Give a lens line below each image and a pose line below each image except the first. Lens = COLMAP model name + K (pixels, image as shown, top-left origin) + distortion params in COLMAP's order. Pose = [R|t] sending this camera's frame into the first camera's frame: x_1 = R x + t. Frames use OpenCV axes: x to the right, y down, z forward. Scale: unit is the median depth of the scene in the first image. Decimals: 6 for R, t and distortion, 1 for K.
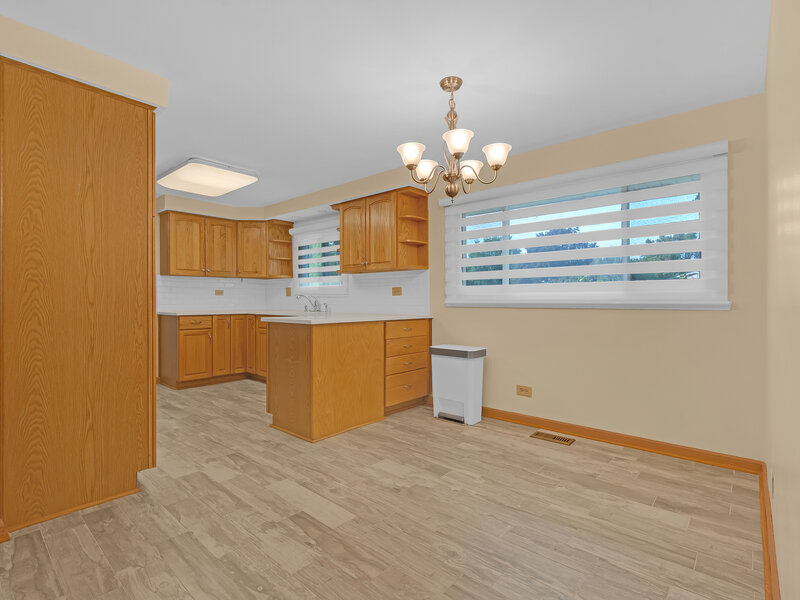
lens RADIAL K [[401.5, 0, 408.5], [0, 401.5, 297.7], [0, 0, 1]] dist [-0.004050, -0.000643]
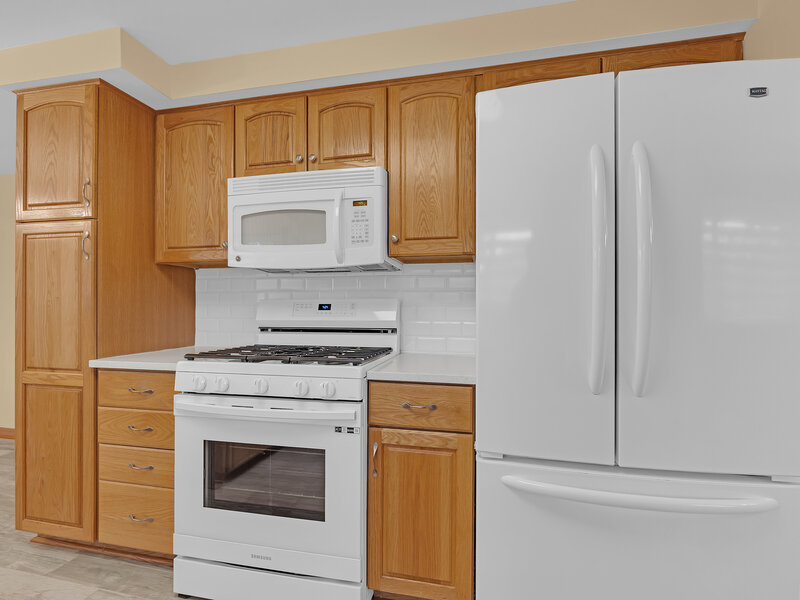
lens RADIAL K [[401.5, 0, 400.5], [0, 401.5, 307.6], [0, 0, 1]] dist [-0.004050, -0.000643]
pose [[-0.890589, -0.000768, -0.454809, -0.663125], [0.002415, 0.999976, -0.006419, -0.015886], [0.454804, -0.006815, -0.890566, 1.440984]]
